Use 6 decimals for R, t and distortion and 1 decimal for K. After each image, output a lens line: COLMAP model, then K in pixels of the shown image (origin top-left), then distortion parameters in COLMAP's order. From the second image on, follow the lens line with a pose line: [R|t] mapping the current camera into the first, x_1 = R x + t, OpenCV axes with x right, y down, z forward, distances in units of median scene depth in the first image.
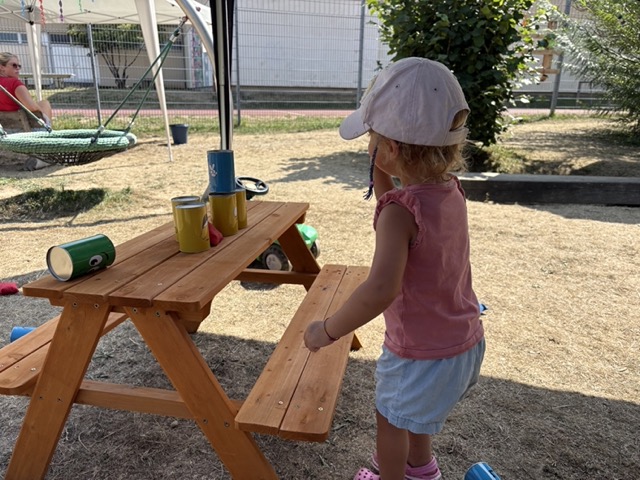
lens RADIAL K [[490.2, 0, 320.0], [0, 490.2, 240.0], [0, 0, 1]] dist [0.032572, 0.002166]
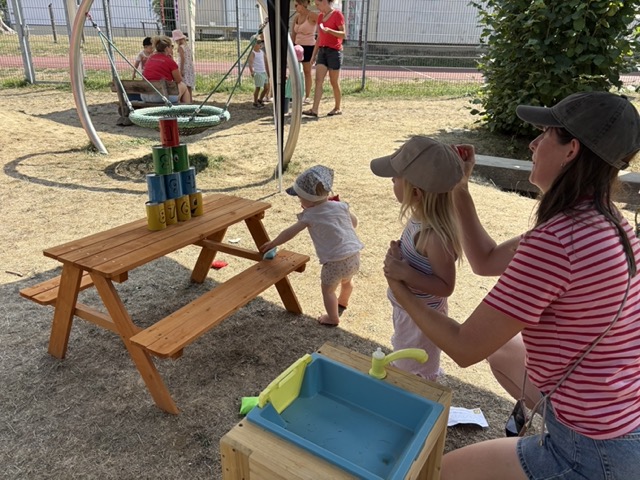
lens RADIAL K [[490.2, 0, 320.0], [0, 490.2, 240.0], [0, 0, 1]] dist [0.032572, 0.002166]
pose [[0.955331, 0.125597, -0.267524, 0.228802], [-0.100670, 0.989365, 0.104991, -0.062366], [0.277865, -0.073369, 0.957814, -0.130446]]
